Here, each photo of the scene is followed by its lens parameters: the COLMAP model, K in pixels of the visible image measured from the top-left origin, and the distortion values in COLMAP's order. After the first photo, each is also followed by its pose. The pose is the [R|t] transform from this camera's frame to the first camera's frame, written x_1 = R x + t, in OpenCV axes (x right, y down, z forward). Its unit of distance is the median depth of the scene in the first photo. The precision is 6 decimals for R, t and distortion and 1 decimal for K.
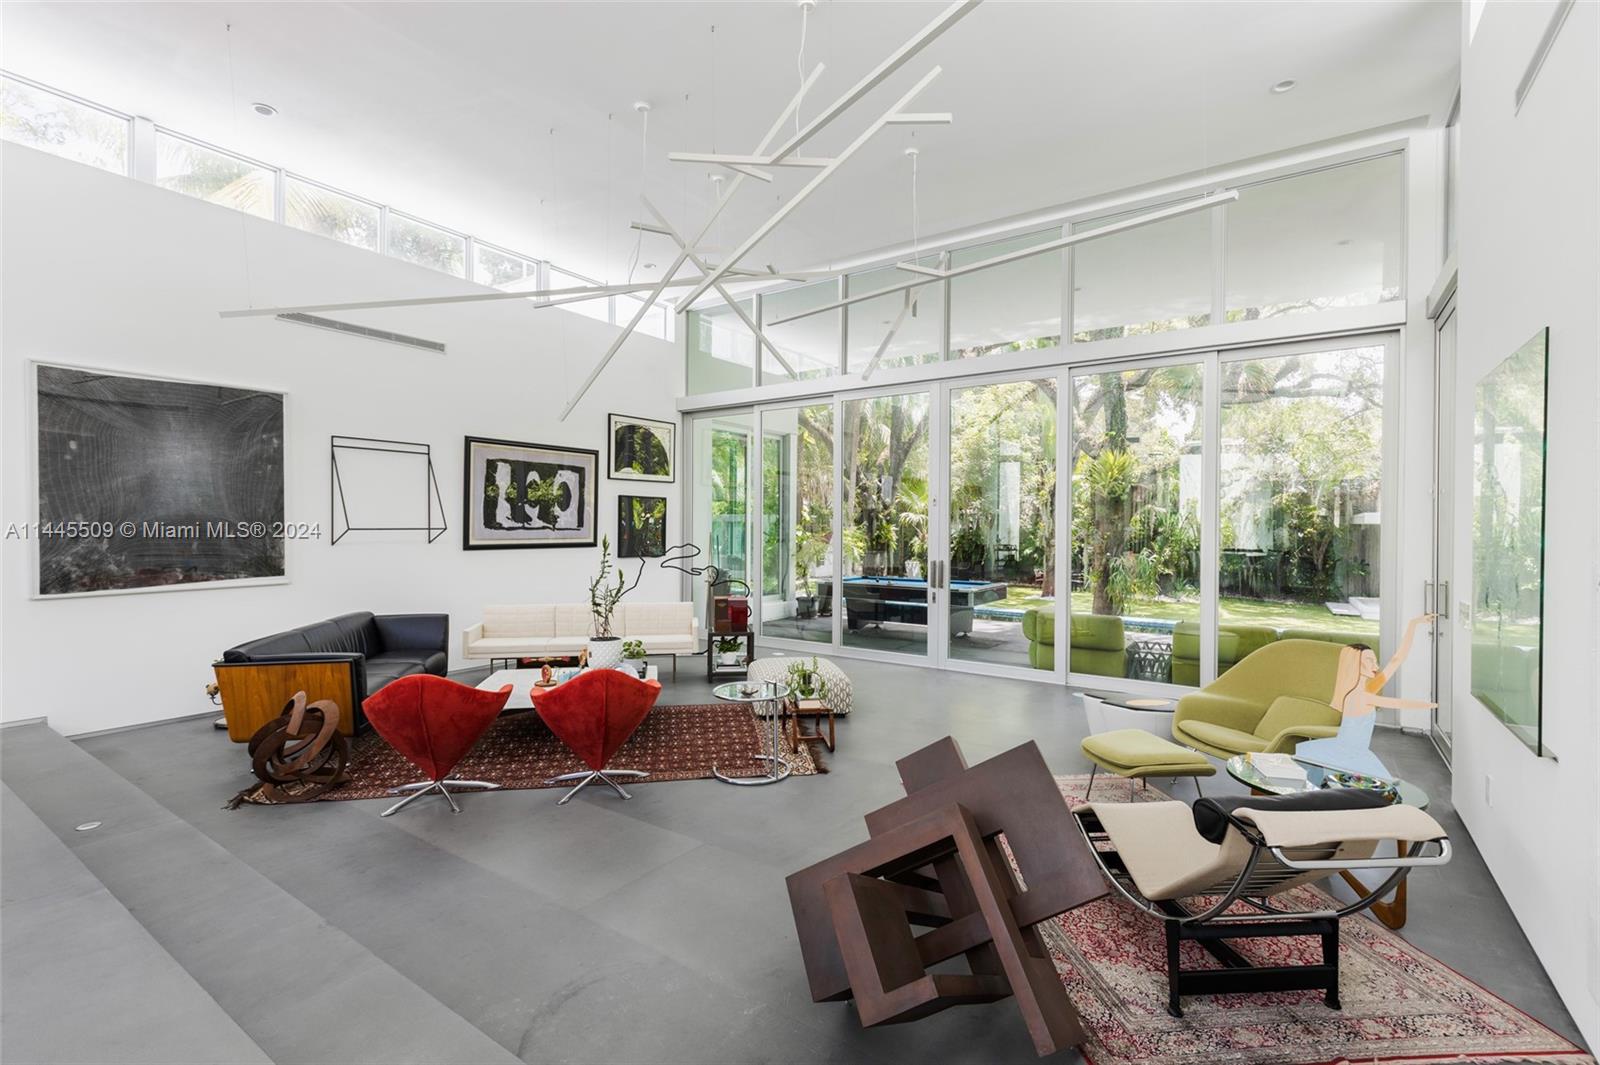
lens RADIAL K [[726.6, 0, 804.7], [0, 726.6, 530.6], [0, 0, 1]] dist [-0.000158, 0.000177]
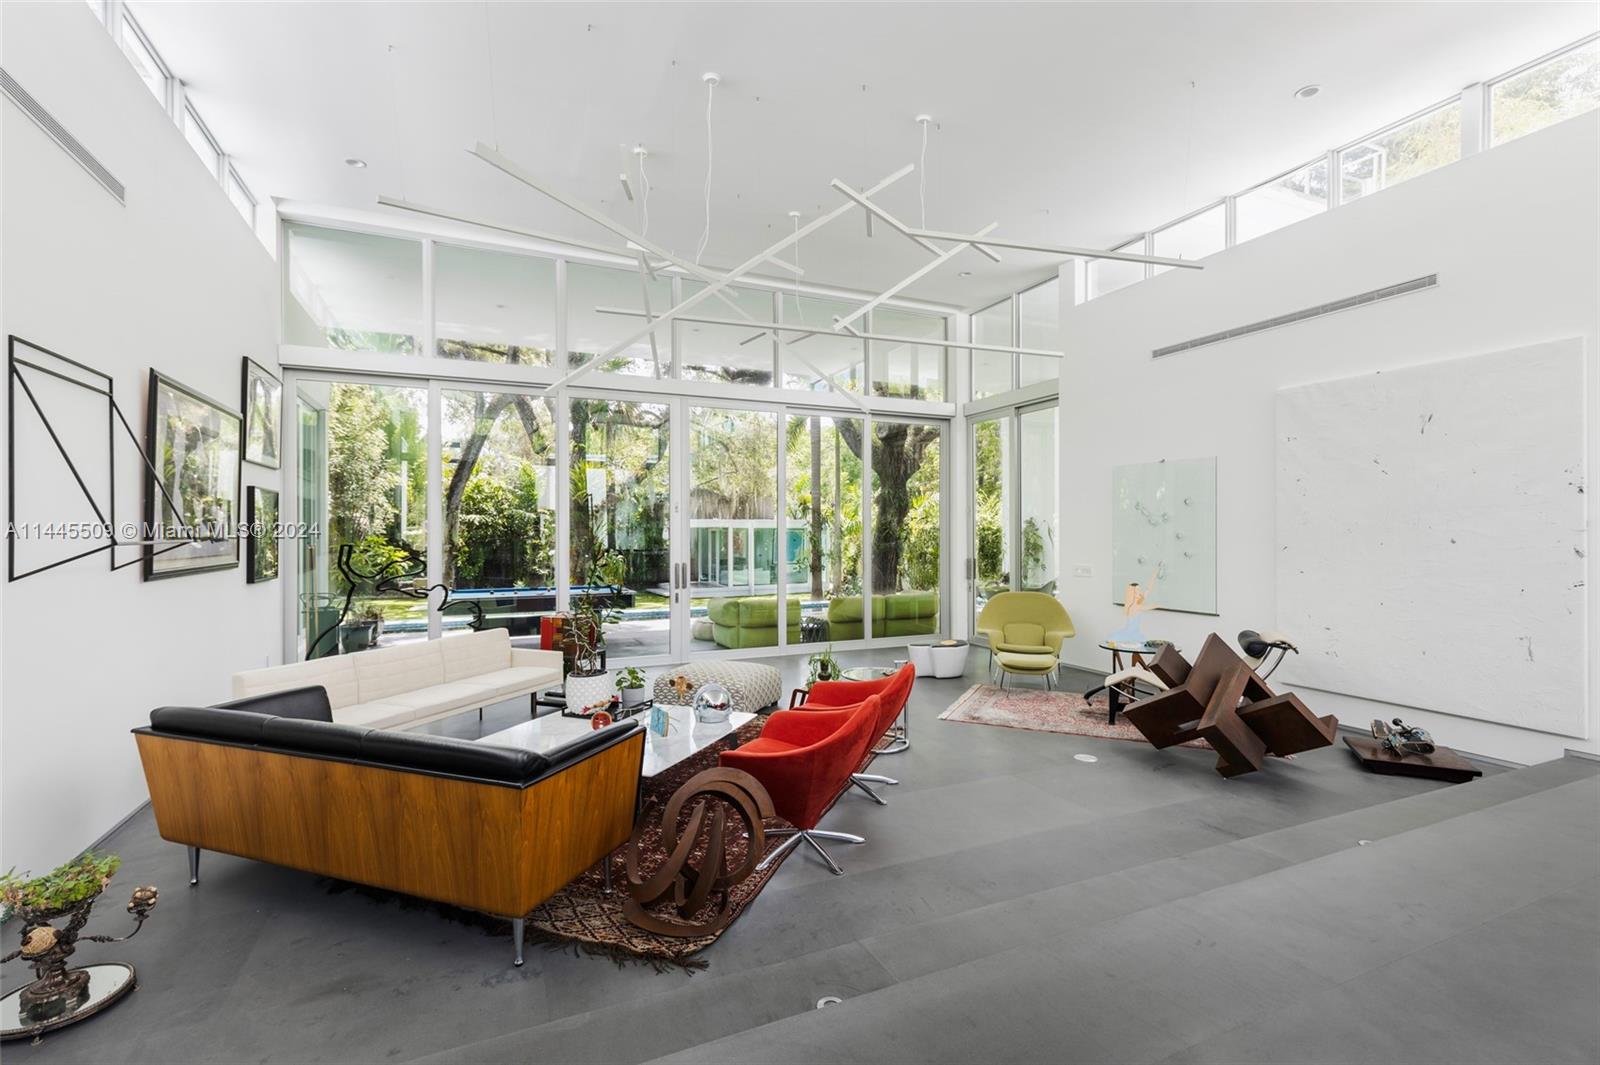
lens RADIAL K [[726.6, 0, 808.5], [0, 726.6, 531.1], [0, 0, 1]] dist [-0.000158, 0.000177]
pose [[0.513238, -0.003363, 0.858240, -0.706930], [0.006238, 0.999981, 0.000187, -0.006161], [-0.858224, 0.005258, 0.513249, 0.314333]]
